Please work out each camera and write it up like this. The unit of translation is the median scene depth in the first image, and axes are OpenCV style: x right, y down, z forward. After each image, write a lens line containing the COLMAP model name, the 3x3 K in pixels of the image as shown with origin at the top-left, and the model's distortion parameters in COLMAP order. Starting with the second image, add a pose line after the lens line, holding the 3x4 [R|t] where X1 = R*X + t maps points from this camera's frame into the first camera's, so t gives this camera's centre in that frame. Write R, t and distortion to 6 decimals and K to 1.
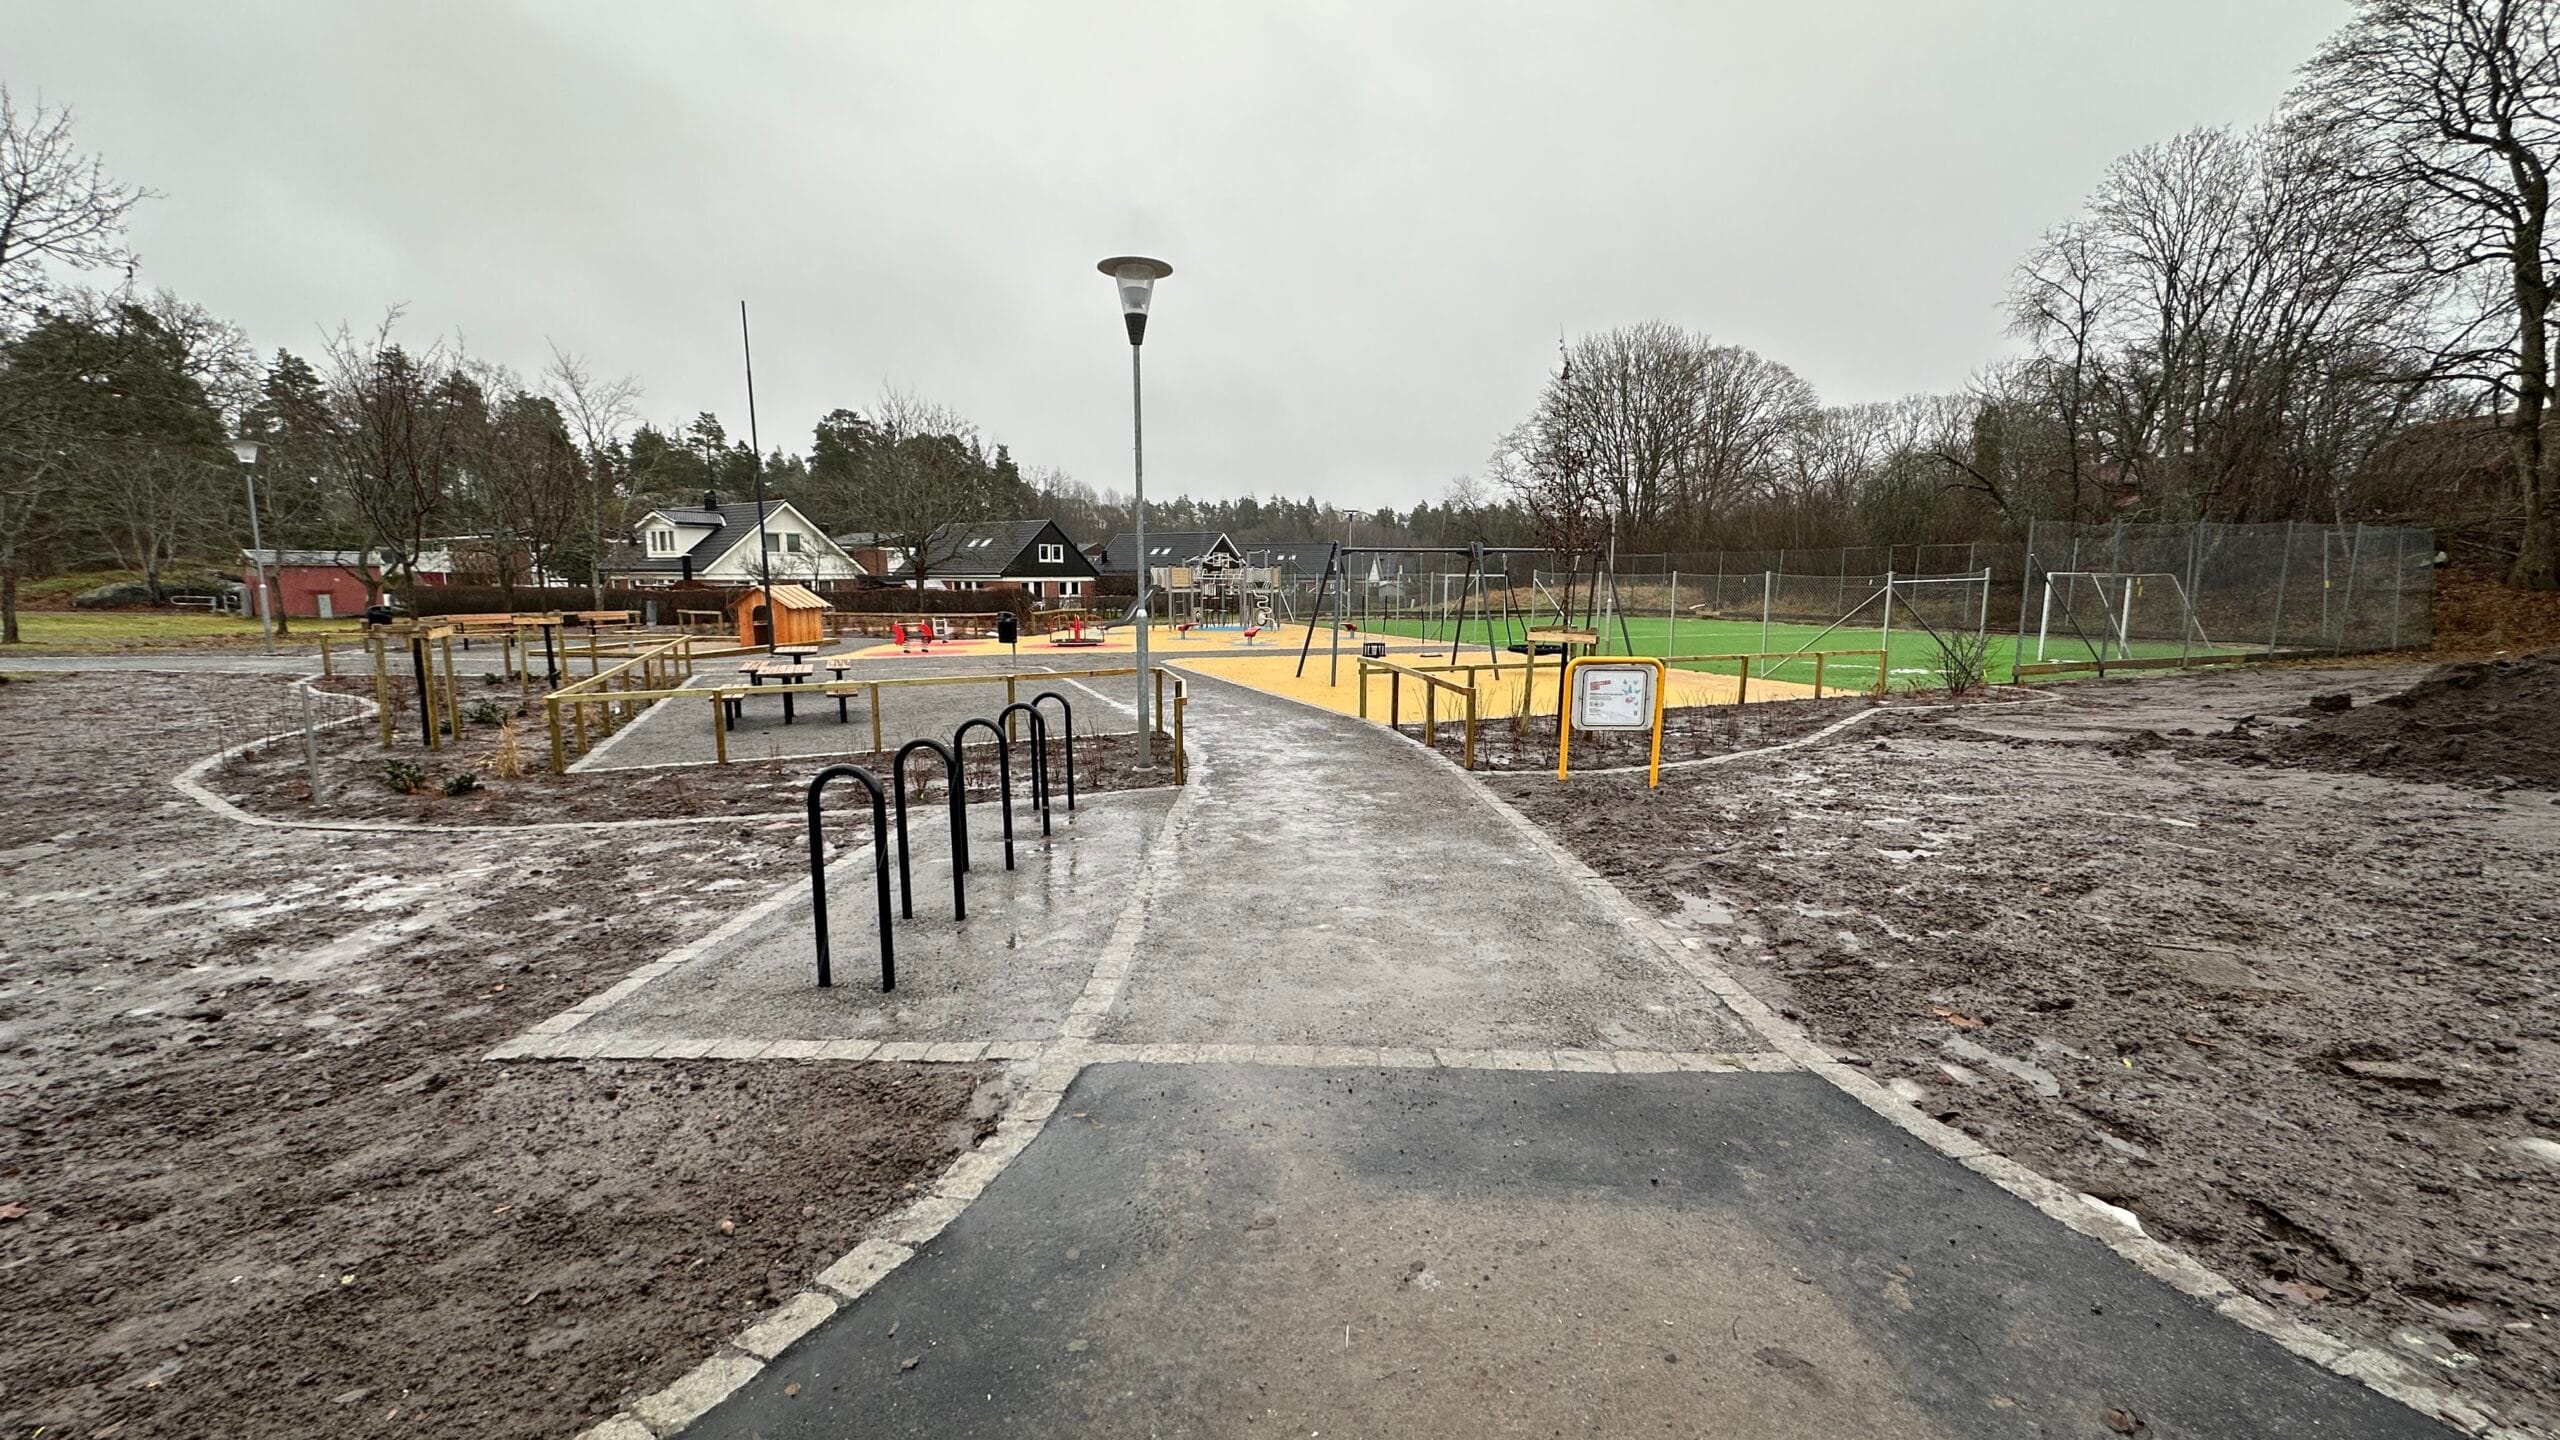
lens RADIAL K [[1048.9, 0, 1280.0], [0, 1048.9, 720.0], [0, 0, 1]] dist [-0.000393, 0.026115]
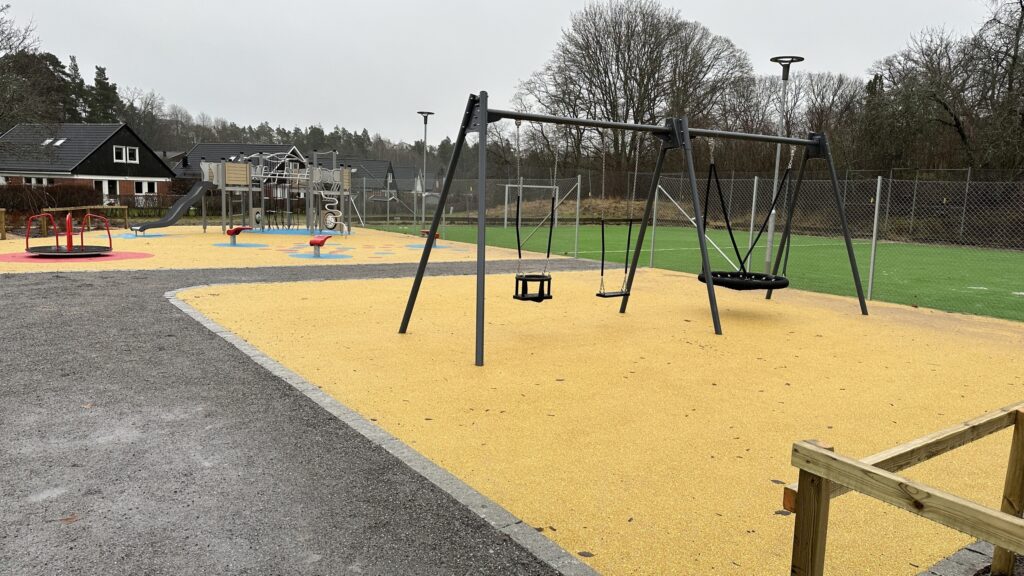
lens RADIAL K [[713.3, 0, 512.0], [0, 713.3, 288.0], [0, 0, 1]] dist [0.119148, -0.162444]
pose [[0.972771, -0.000711, 0.231766, -0.004370], [0.001136, 0.999998, -0.001702, -0.018555], [-0.231765, 0.001919, 0.972770, 0.171612]]
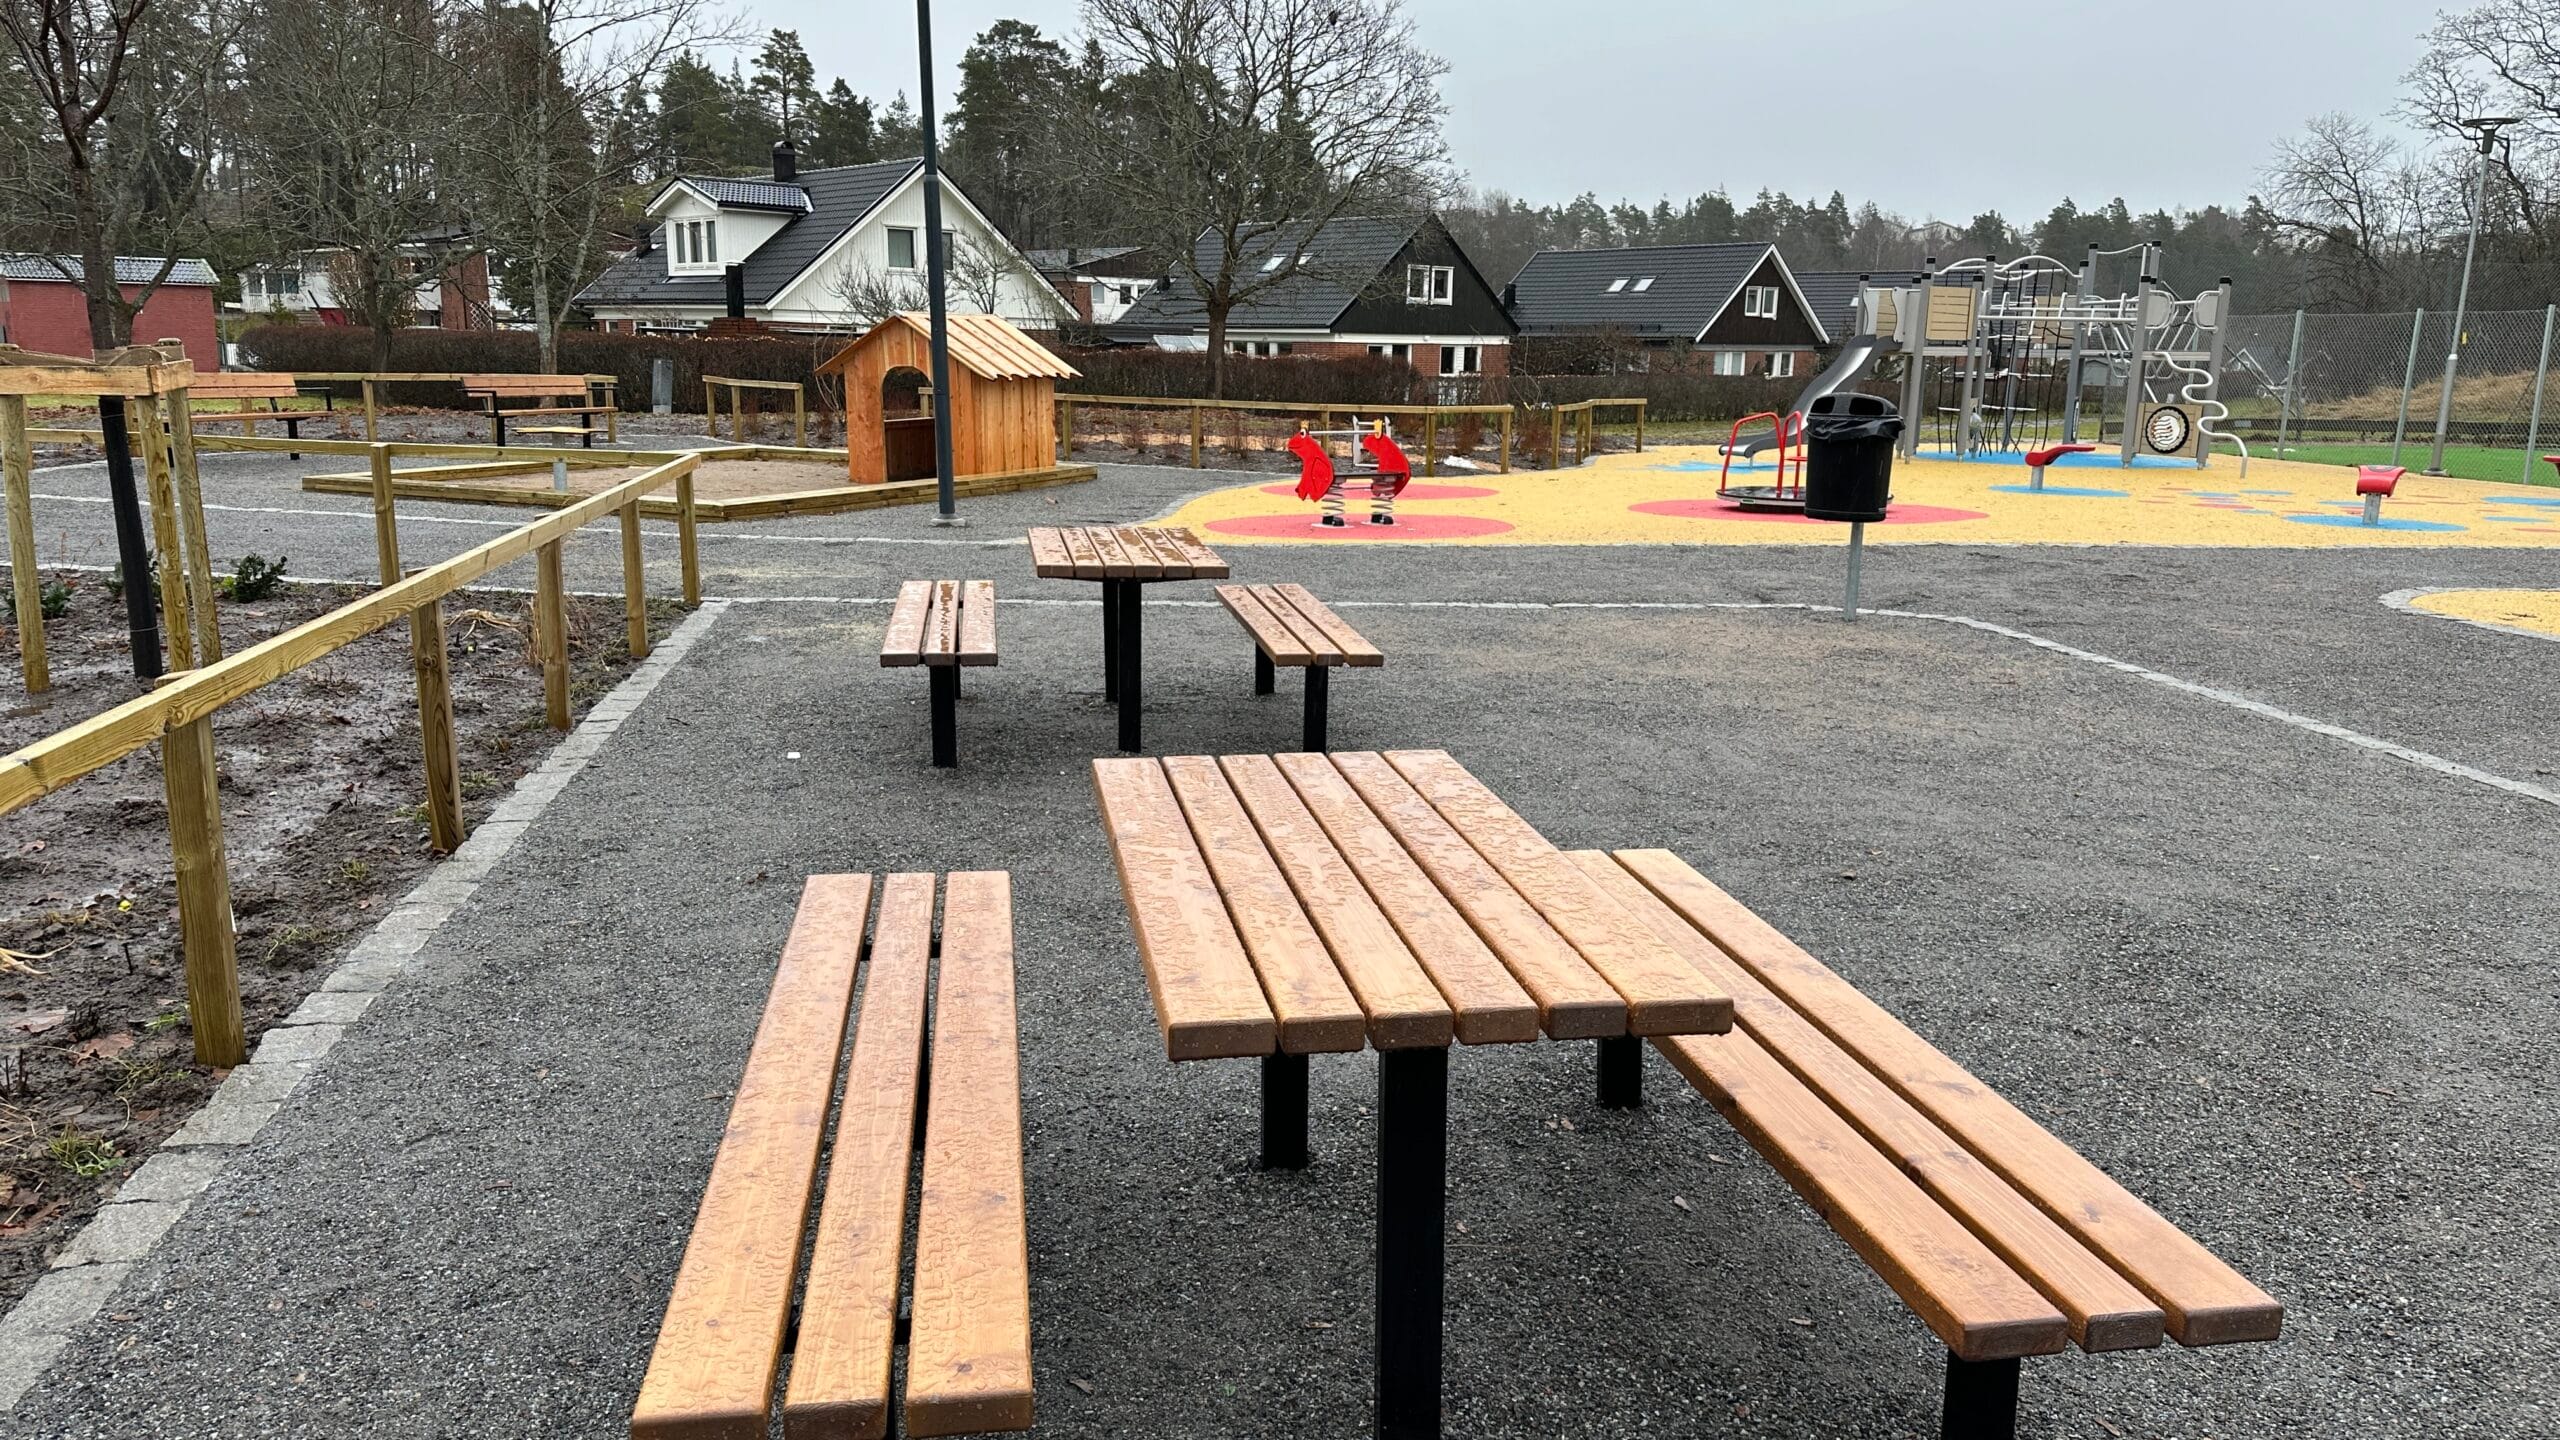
lens RADIAL K [[1783.2, 0, 1280.0], [0, 1783.2, 720.0], [0, 0, 1]] dist [0.119148, -0.162444]
pose [[0.973393, 0.060761, -0.220940, -0.089022], [-0.045843, 0.996348, 0.072040, -0.015405], [0.224510, -0.059994, 0.972623, 0.167209]]
